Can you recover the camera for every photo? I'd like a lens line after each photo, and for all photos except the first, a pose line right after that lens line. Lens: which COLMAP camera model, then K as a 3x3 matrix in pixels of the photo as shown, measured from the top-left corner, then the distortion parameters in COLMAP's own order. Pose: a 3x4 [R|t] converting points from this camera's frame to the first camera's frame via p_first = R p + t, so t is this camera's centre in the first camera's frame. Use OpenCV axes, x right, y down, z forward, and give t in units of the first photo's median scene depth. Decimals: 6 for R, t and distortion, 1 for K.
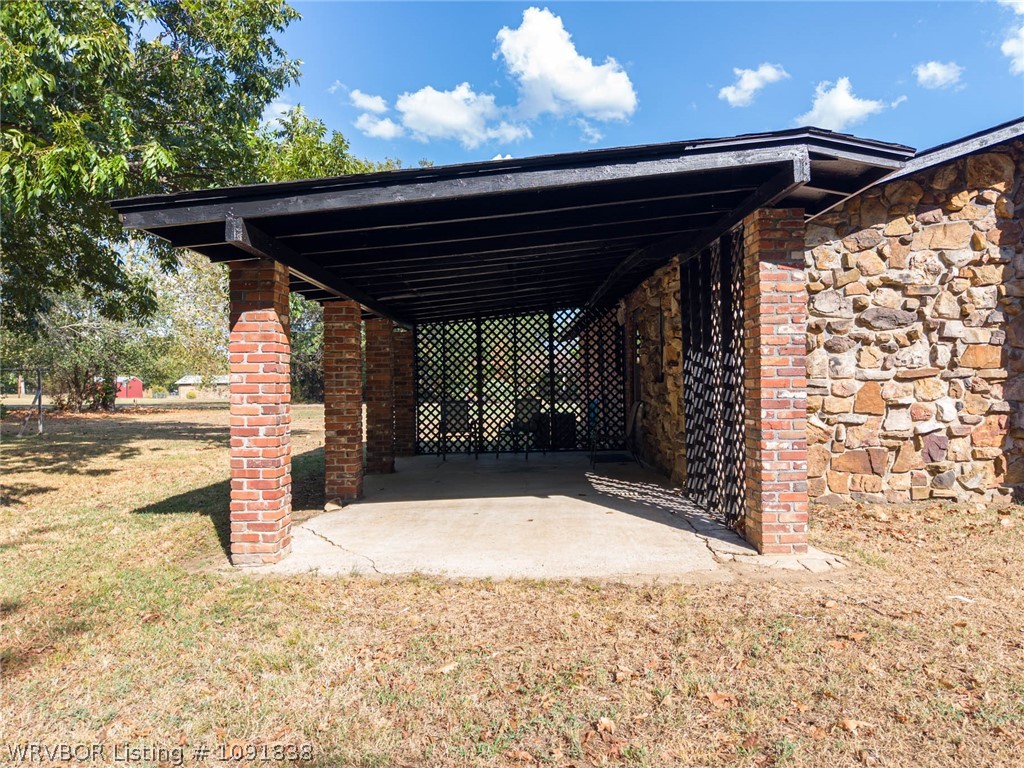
lens RADIAL K [[691.6, 0, 497.7], [0, 691.6, 384.7], [0, 0, 1]] dist [0.005956, -0.003893]
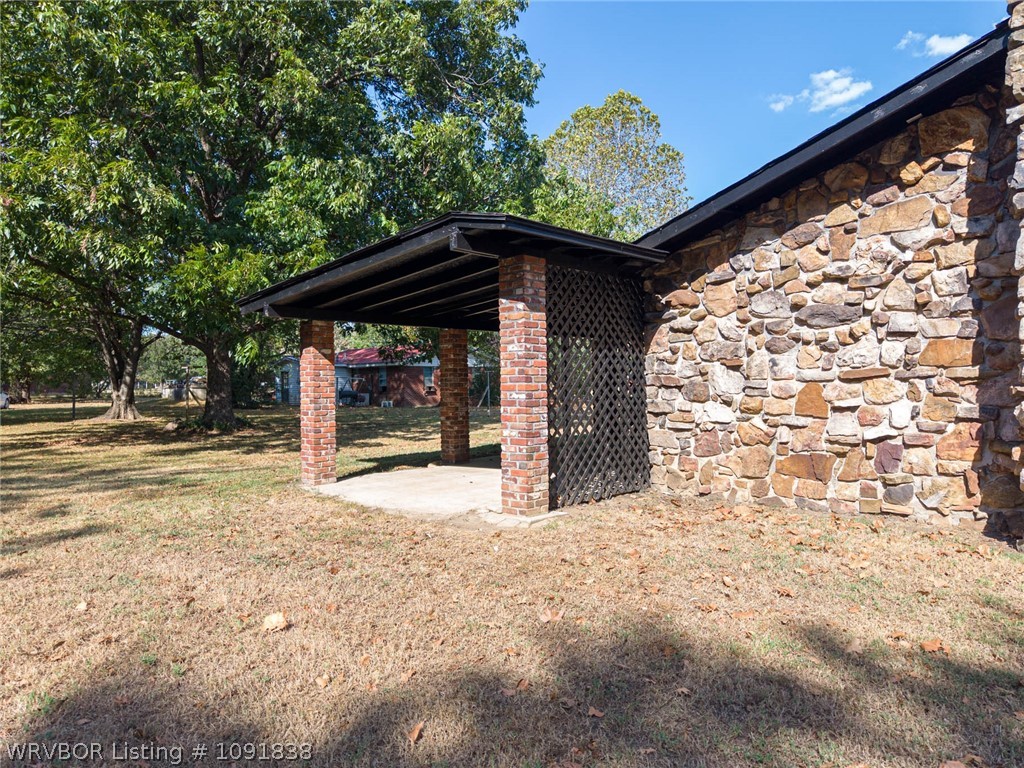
lens RADIAL K [[691.6, 0, 497.7], [0, 691.6, 384.7], [0, 0, 1]] dist [0.005956, -0.003893]
pose [[0.709376, -0.001046, -0.704830, 0.905475], [0.007736, 0.999950, 0.006302, -0.010993], [0.704788, -0.009923, 0.709349, 0.018675]]
